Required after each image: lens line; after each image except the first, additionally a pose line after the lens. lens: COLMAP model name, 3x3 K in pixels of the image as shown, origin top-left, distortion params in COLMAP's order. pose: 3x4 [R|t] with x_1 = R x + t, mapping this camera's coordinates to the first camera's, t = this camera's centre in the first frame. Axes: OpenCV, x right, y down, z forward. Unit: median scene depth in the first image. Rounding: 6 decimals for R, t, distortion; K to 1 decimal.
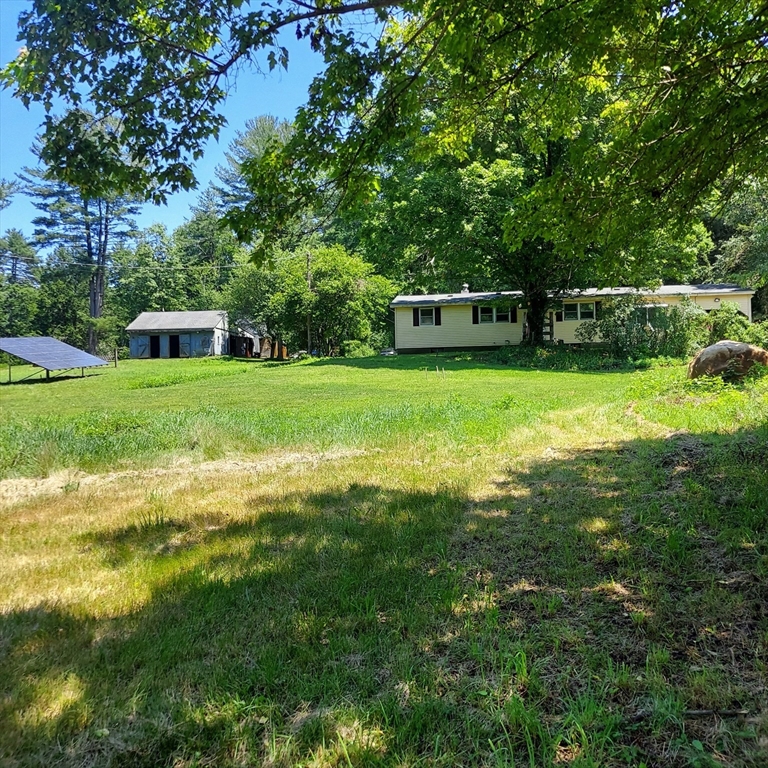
lens RADIAL K [[738.4, 0, 384.0], [0, 738.4, 384.0], [0, 0, 1]] dist [0.006573, 0.011088]
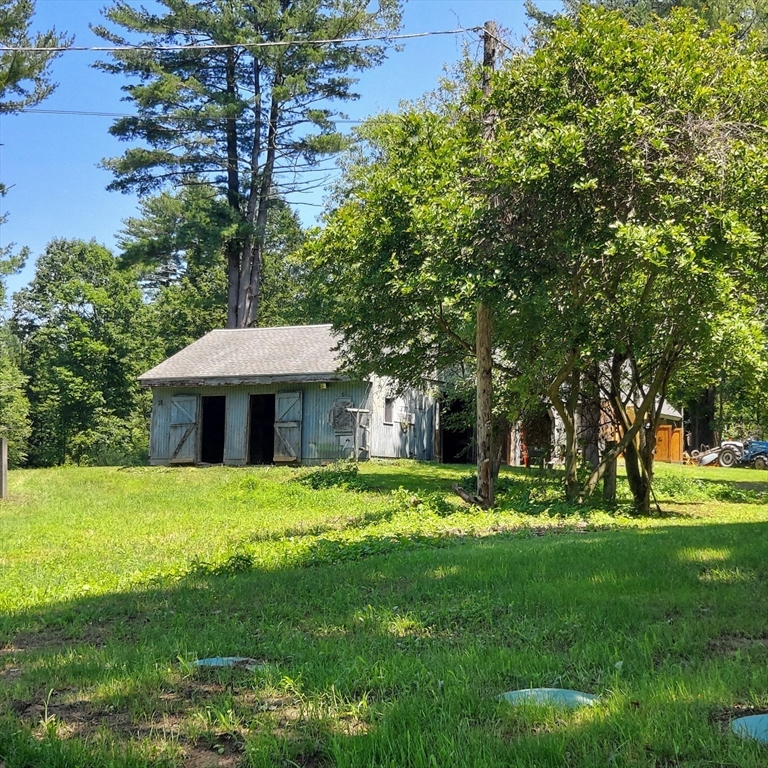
lens RADIAL K [[1506.0, 0, 384.0], [0, 1506.0, 384.0], [0, 0, 1]] dist [0.032495, 0.124030]
pose [[0.909390, -0.004285, -0.415922, 0.029579], [-0.025599, 0.997475, -0.066247, -0.018843], [0.415156, 0.070892, 0.906984, 0.279180]]
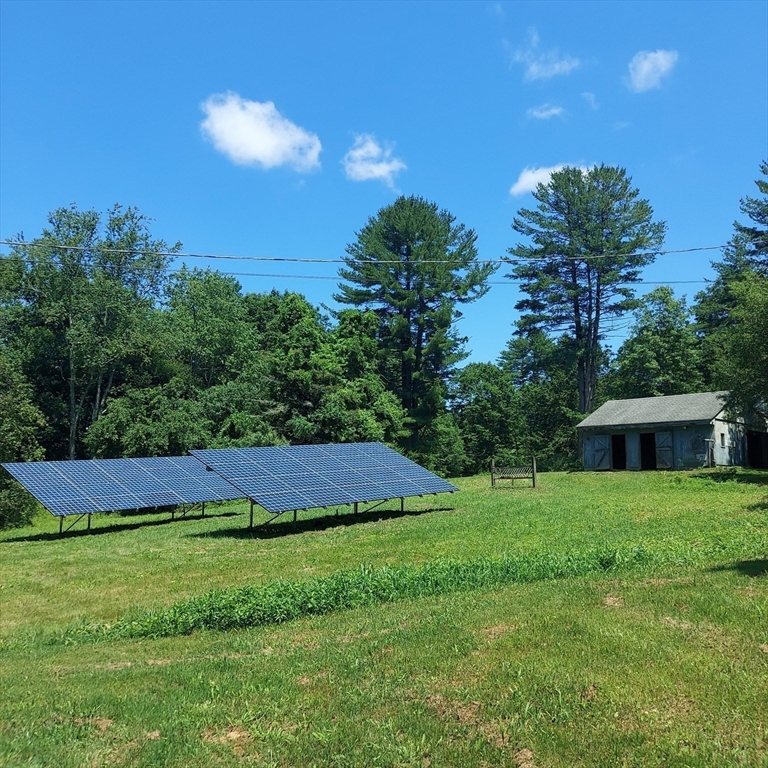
lens RADIAL K [[738.4, 0, 384.0], [0, 738.4, 384.0], [0, 0, 1]] dist [0.006573, 0.011088]
pose [[0.748104, -0.069915, -0.659888, -0.023145], [-0.018037, 0.991924, -0.125542, -0.016792], [0.663336, 0.105821, 0.740801, 0.258217]]
